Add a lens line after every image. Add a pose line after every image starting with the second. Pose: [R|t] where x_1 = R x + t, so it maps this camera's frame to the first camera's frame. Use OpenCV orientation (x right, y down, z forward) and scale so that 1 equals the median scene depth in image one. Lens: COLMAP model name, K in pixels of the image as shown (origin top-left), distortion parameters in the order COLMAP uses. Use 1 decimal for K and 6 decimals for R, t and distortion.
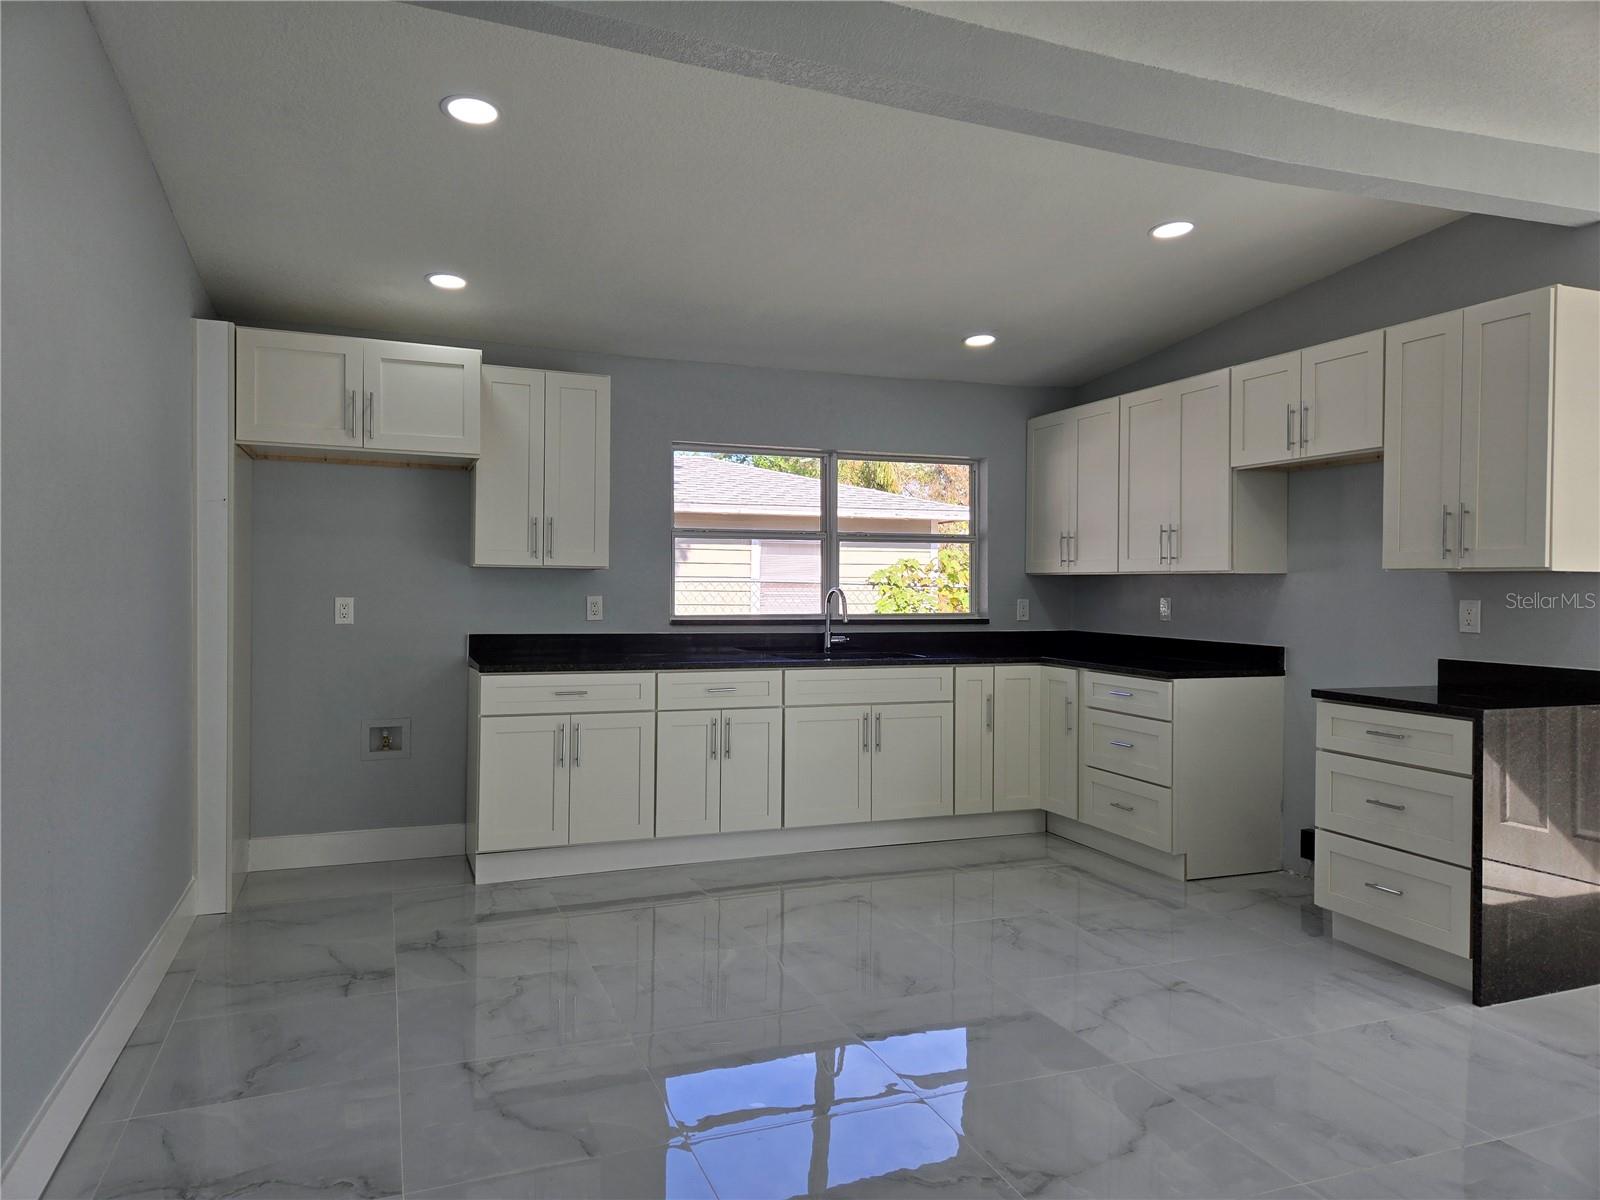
lens RADIAL K [[1058.0, 0, 800.4], [0, 1058.0, 590.5], [0, 0, 1]] dist [0.073548, -0.060376]
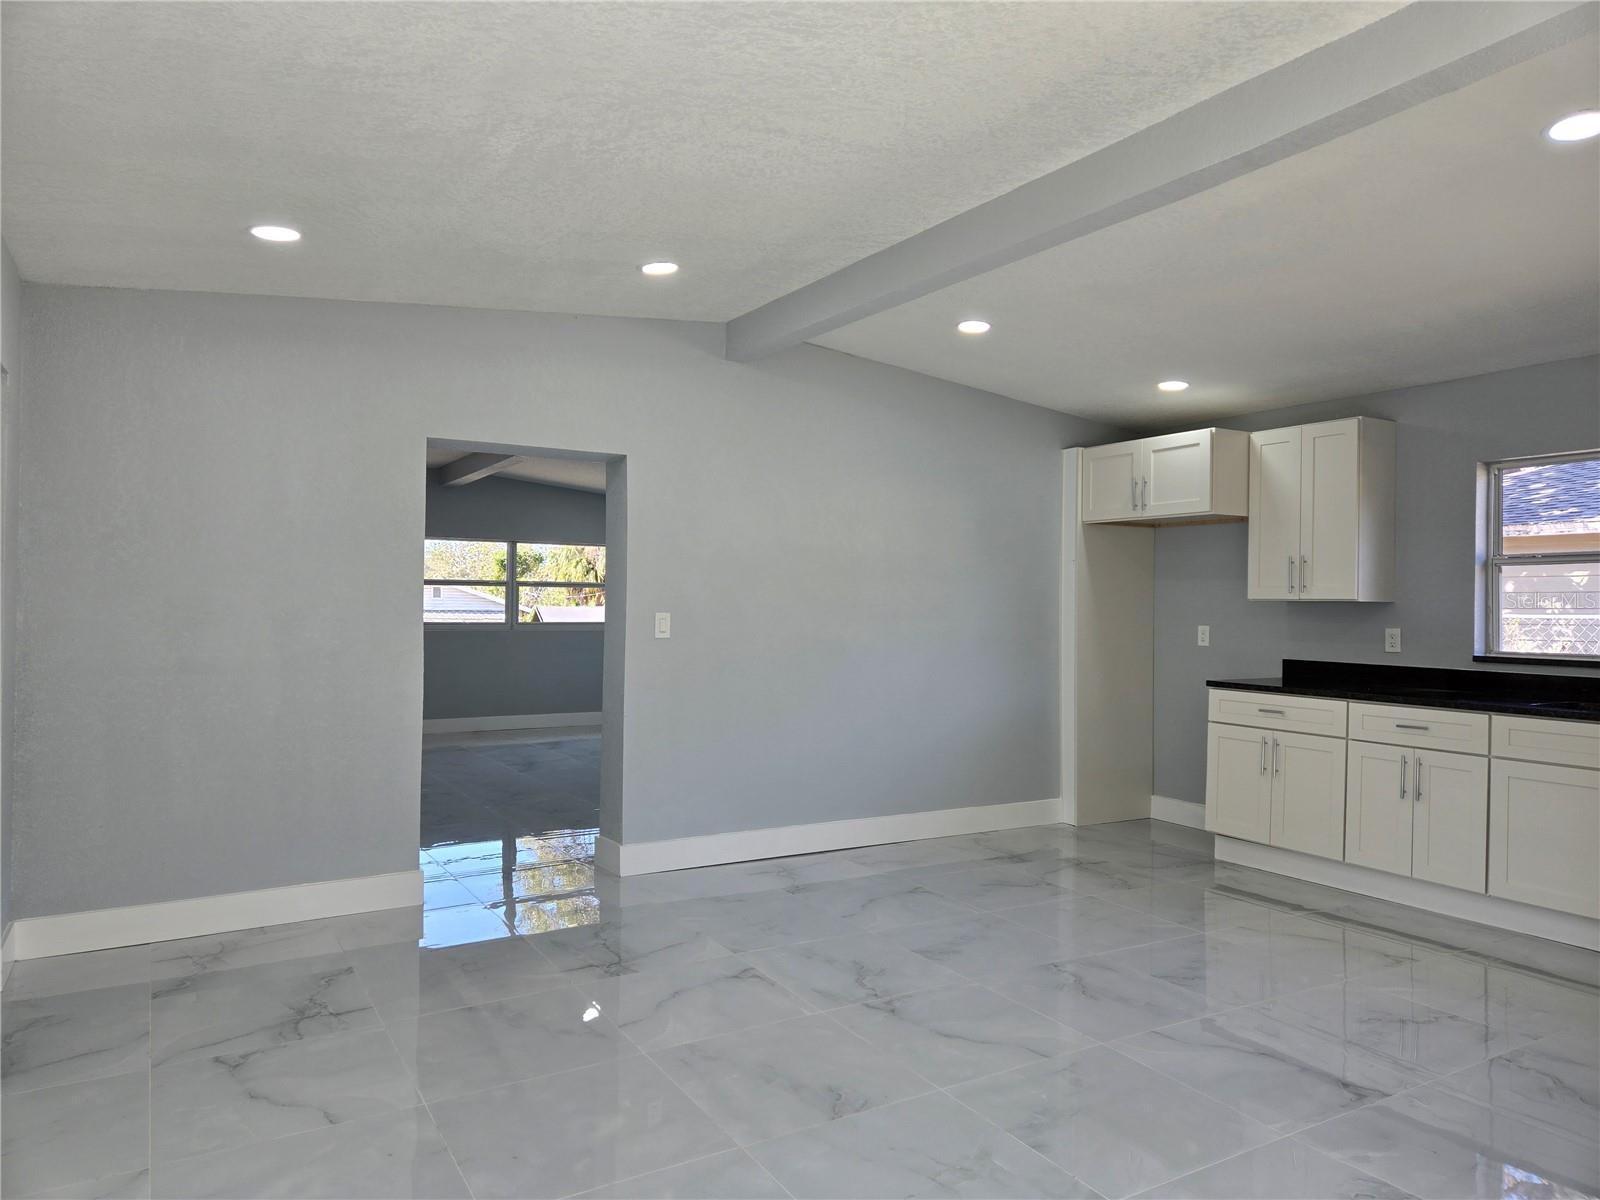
lens RADIAL K [[1058.0, 0, 806.8], [0, 1058.0, 603.7], [0, 0, 1]] dist [0.073548, -0.060376]
pose [[0.176050, -0.011047, -0.984319, 0.785117], [-0.016158, 0.999770, -0.014111, 0.005745], [0.984249, 0.018389, 0.175831, 0.295216]]
